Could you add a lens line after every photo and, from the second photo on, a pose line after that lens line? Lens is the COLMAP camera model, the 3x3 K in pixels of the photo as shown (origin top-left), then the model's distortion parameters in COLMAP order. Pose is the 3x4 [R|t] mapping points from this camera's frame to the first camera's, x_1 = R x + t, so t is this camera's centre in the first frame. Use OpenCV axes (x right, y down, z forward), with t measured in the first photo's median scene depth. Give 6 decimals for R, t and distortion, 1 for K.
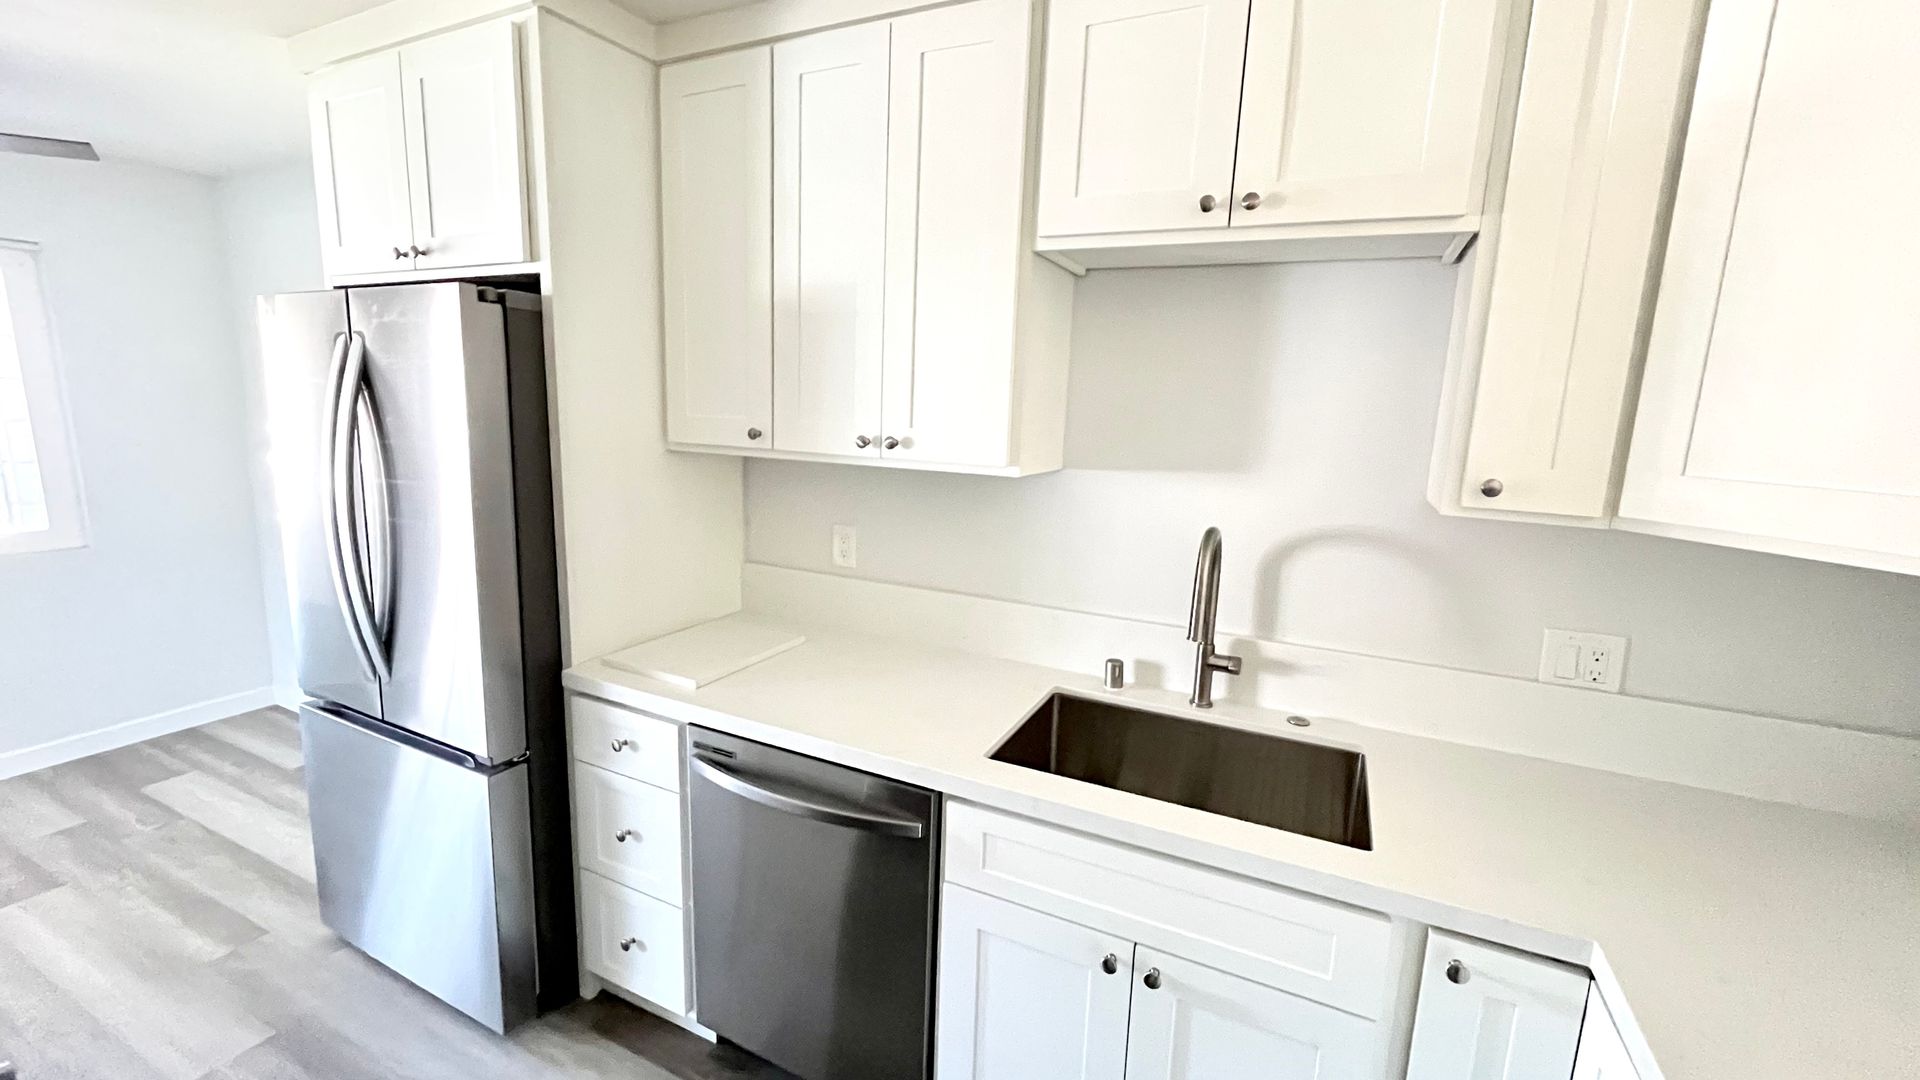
lens RADIAL K [[781.0, 0, 960.0], [0, 781.0, 540.0], [0, 0, 1]] dist [-0.000595, -0.000037]
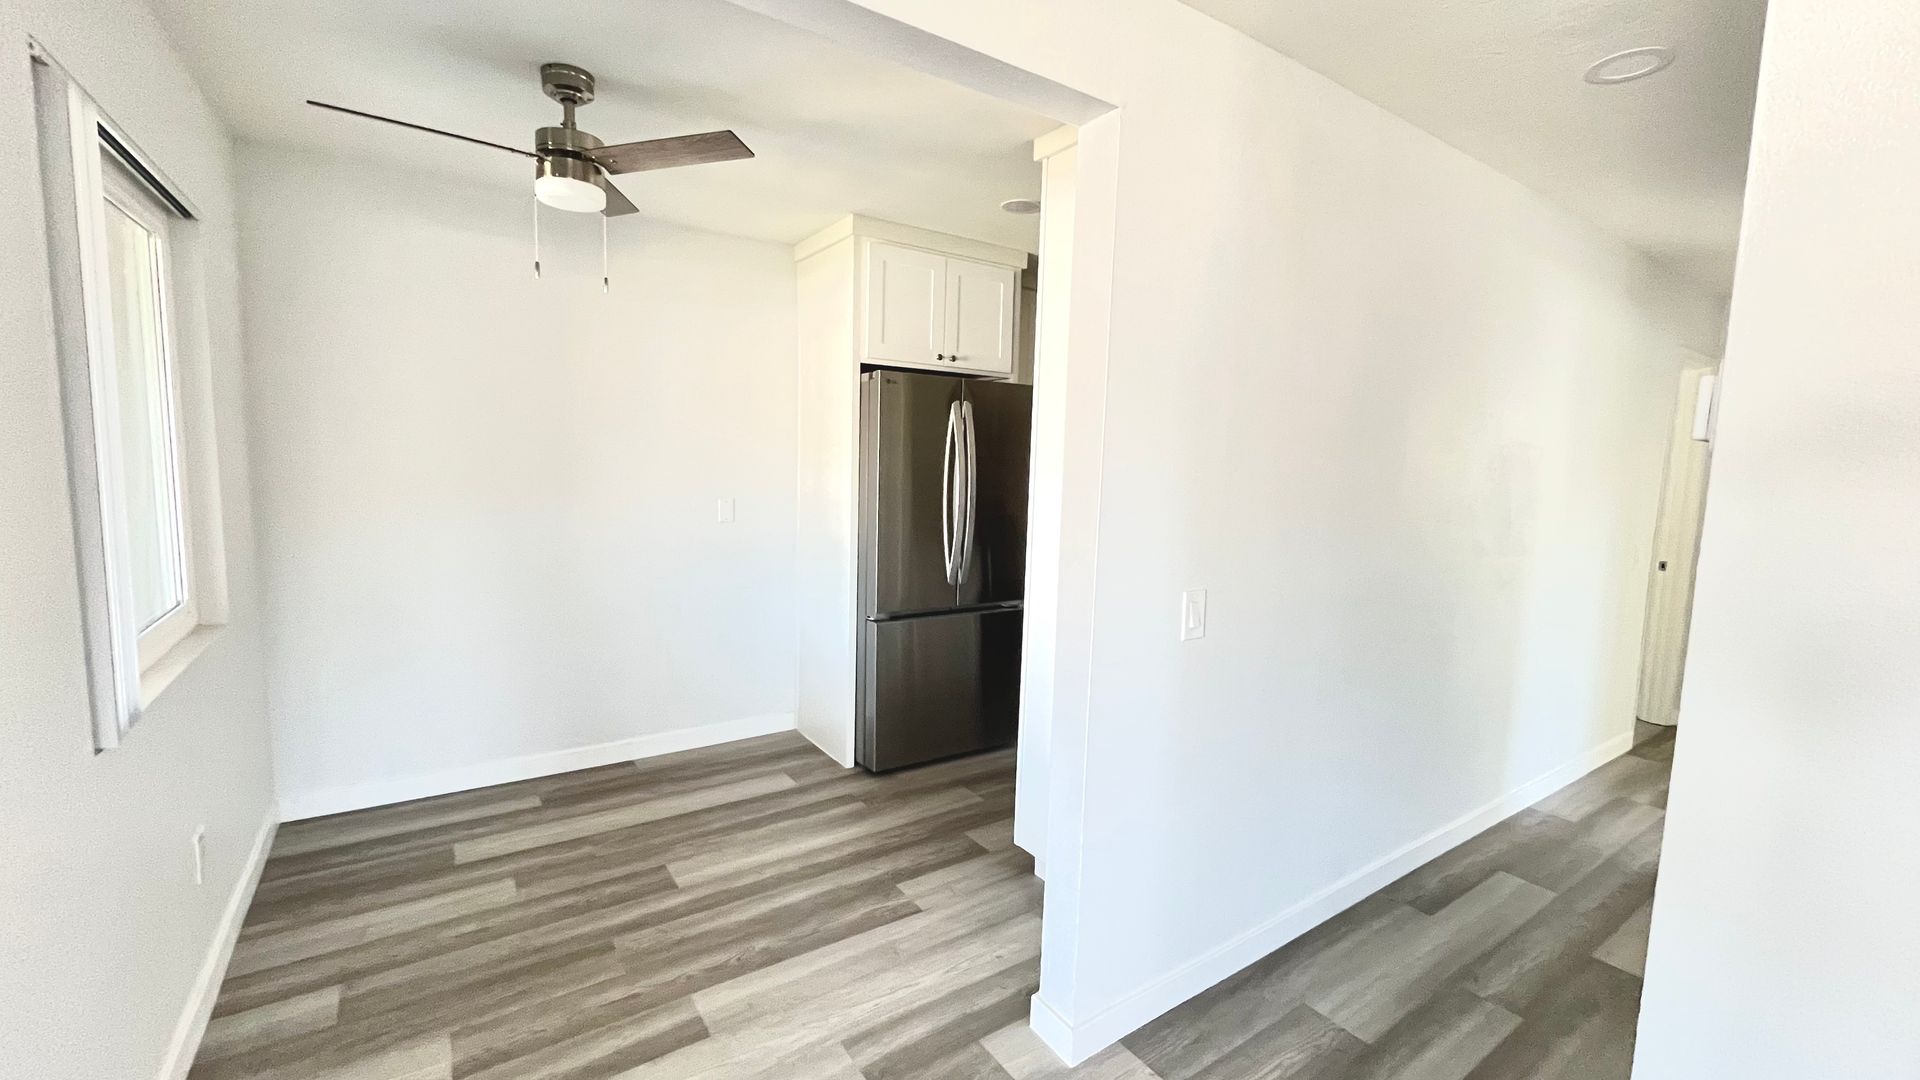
lens RADIAL K [[781.0, 0, 960.0], [0, 781.0, 540.0], [0, 0, 1]] dist [-0.000595, -0.000037]
pose [[0.492269, -0.108242, 0.863687, -1.505357], [0.129683, 0.990284, 0.050194, -0.022833], [-0.860729, 0.087296, 0.501523, 0.013138]]
